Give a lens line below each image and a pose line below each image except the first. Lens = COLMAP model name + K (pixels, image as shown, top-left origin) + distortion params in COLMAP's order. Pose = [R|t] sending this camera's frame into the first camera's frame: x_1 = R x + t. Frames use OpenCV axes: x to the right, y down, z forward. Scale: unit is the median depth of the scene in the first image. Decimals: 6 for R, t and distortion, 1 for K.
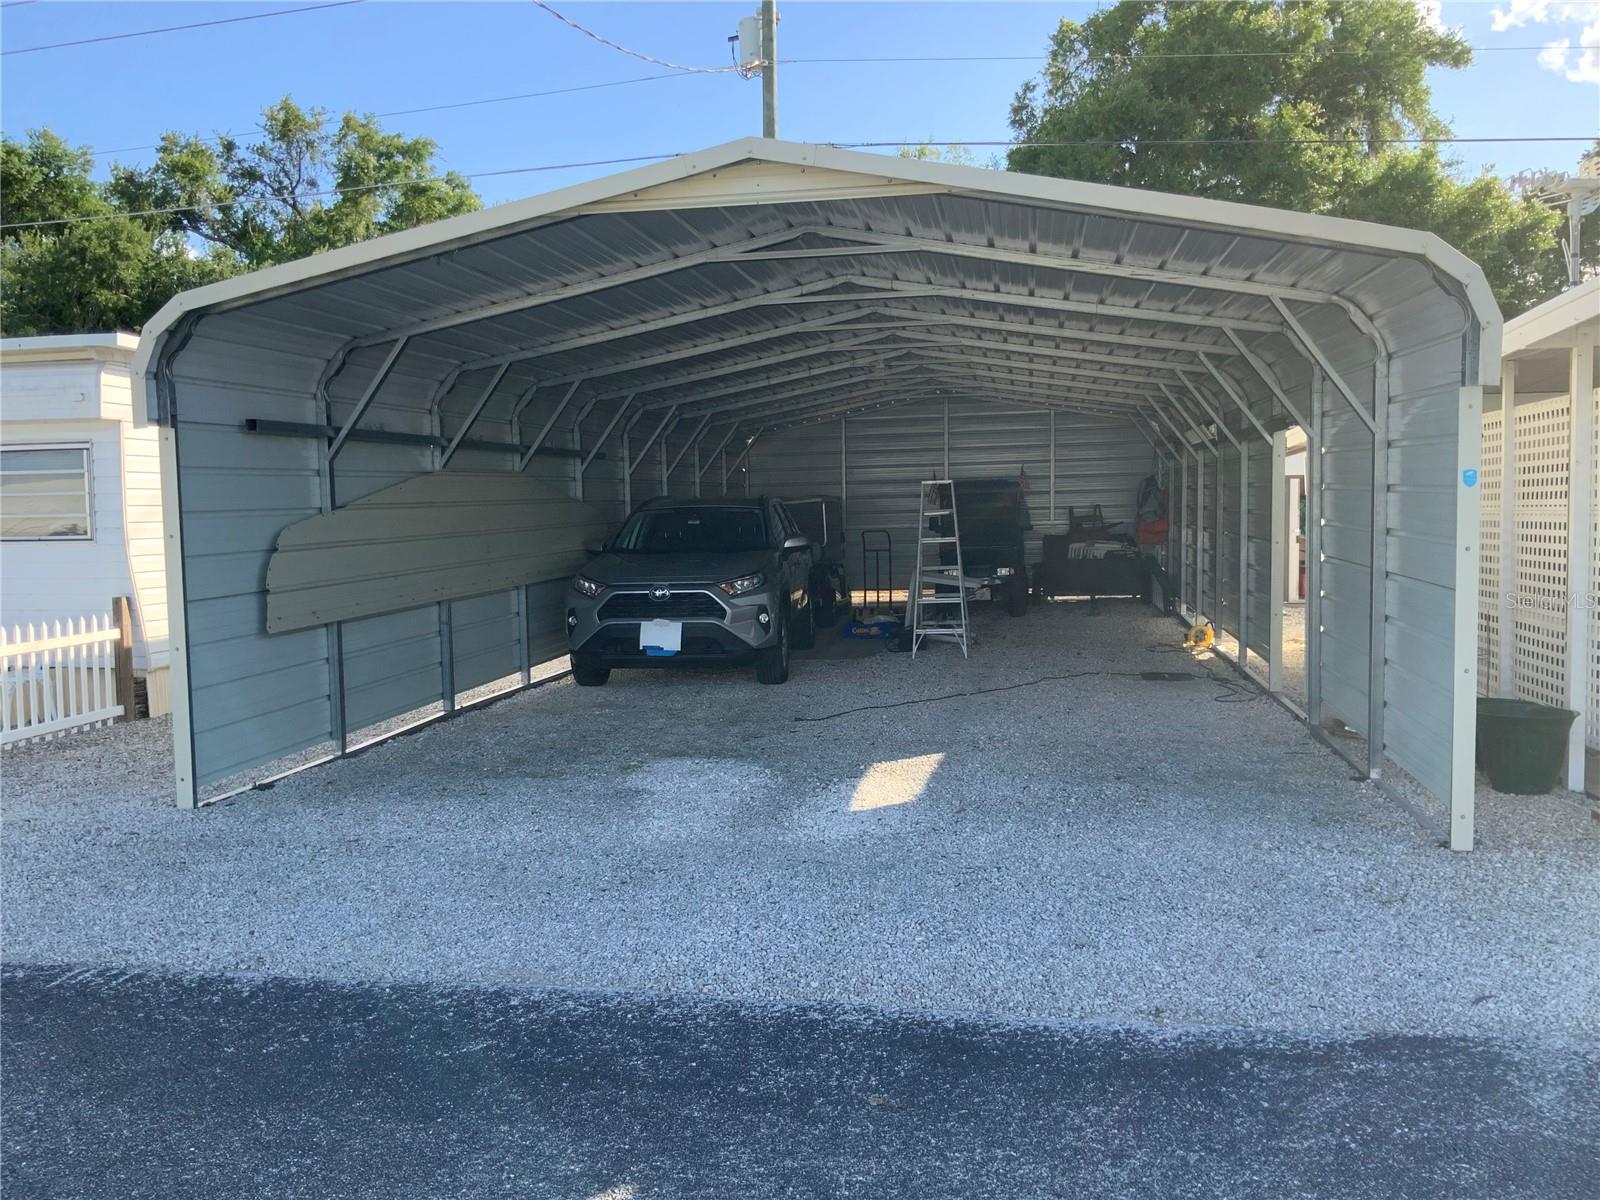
lens RADIAL K [[1355.9, 0, 787.9], [0, 1355.9, 594.6], [0, 0, 1]] dist [0.076709, -0.161161]
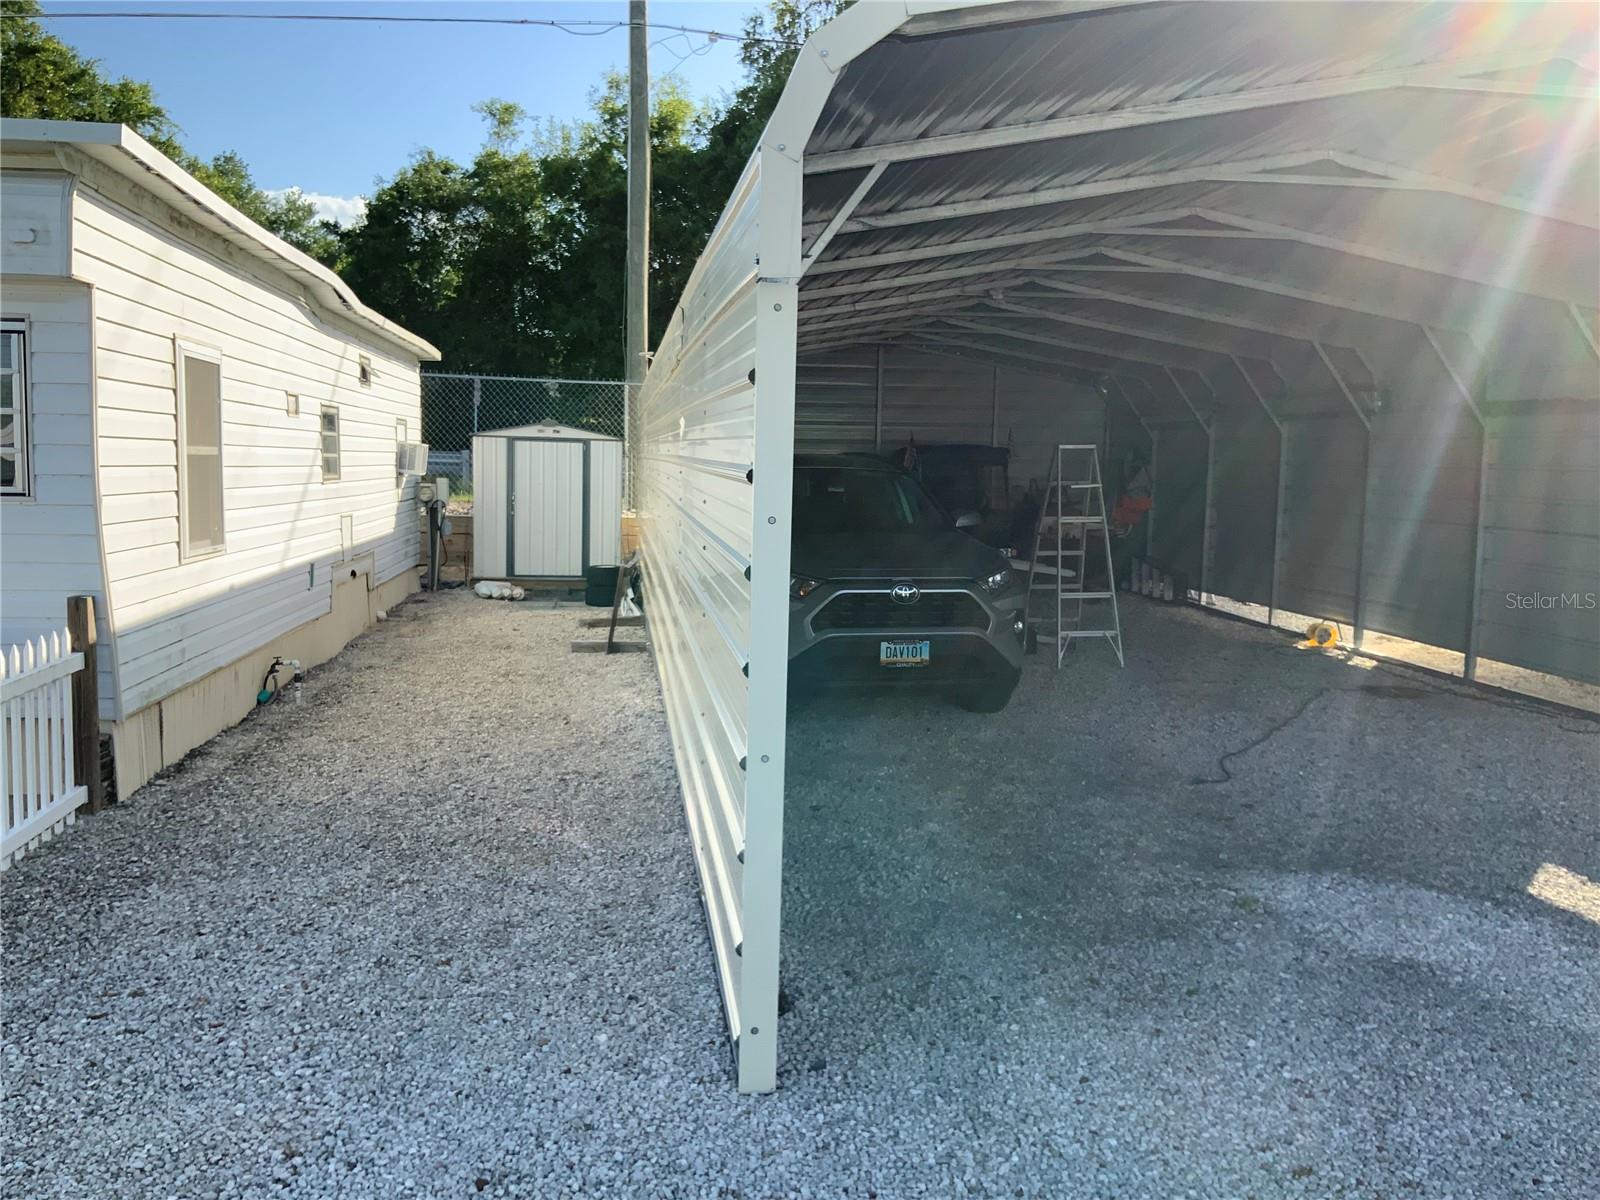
lens RADIAL K [[1355.9, 0, 786.6], [0, 1355.9, 594.0], [0, 0, 1]] dist [0.076709, -0.161161]
pose [[0.949127, 0.006298, 0.314830, -0.395951], [-0.015918, 0.999481, 0.027996, -0.020272], [-0.314490, -0.031583, 0.948735, 0.375293]]
